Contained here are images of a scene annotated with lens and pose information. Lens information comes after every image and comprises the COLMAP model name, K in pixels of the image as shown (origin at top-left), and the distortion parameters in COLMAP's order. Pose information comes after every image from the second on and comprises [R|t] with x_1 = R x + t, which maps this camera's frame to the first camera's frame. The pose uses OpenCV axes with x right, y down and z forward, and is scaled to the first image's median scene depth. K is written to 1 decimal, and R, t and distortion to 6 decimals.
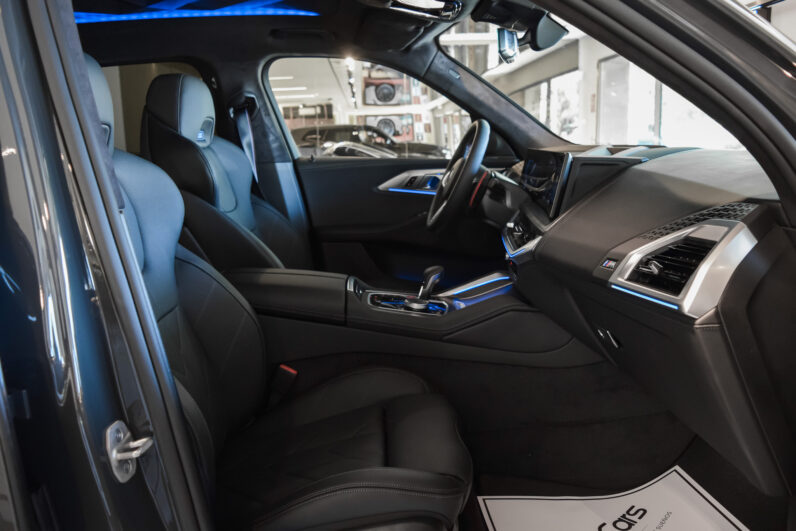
lens RADIAL K [[623.7, 0, 398.0], [0, 623.7, 265.5], [0, 0, 1]] dist [-0.101741, 0.036995]
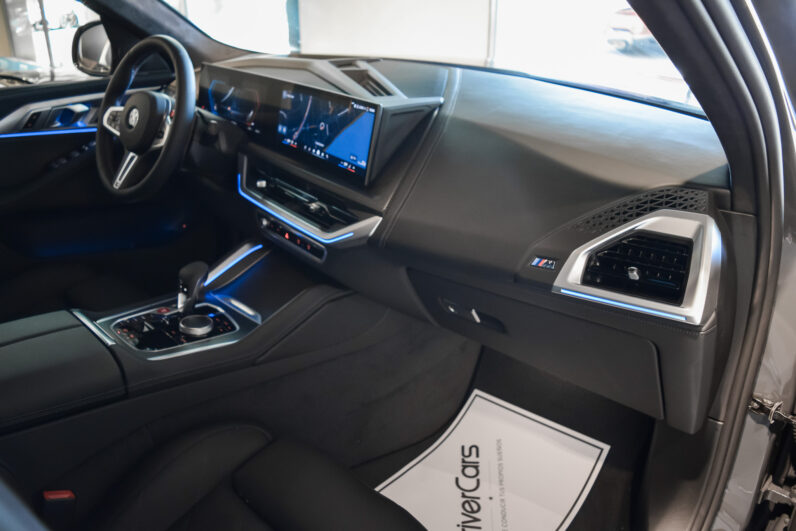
lens RADIAL K [[623.7, 0, 398.0], [0, 623.7, 265.5], [0, 0, 1]] dist [-0.101741, 0.036995]
pose [[0.717595, -0.281920, 0.636850, -0.172305], [0.125560, 0.951795, 0.279860, -0.127200], [-0.685049, -0.120863, 0.718401, 0.236772]]
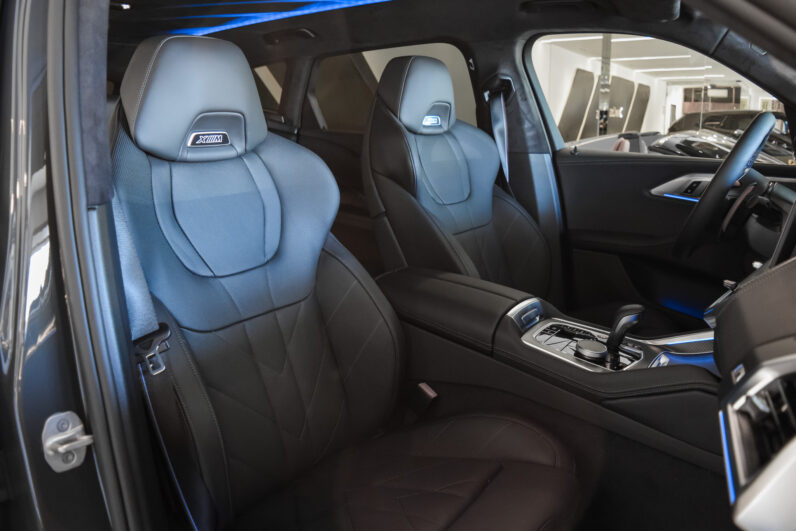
lens RADIAL K [[623.7, 0, 398.0], [0, 623.7, 265.5], [0, 0, 1]] dist [-0.101741, 0.036995]
pose [[0.814428, 0.151186, -0.560223, 0.179321], [-0.133634, 0.988378, 0.072460, -0.046553], [0.564667, 0.015852, 0.825166, 0.162416]]
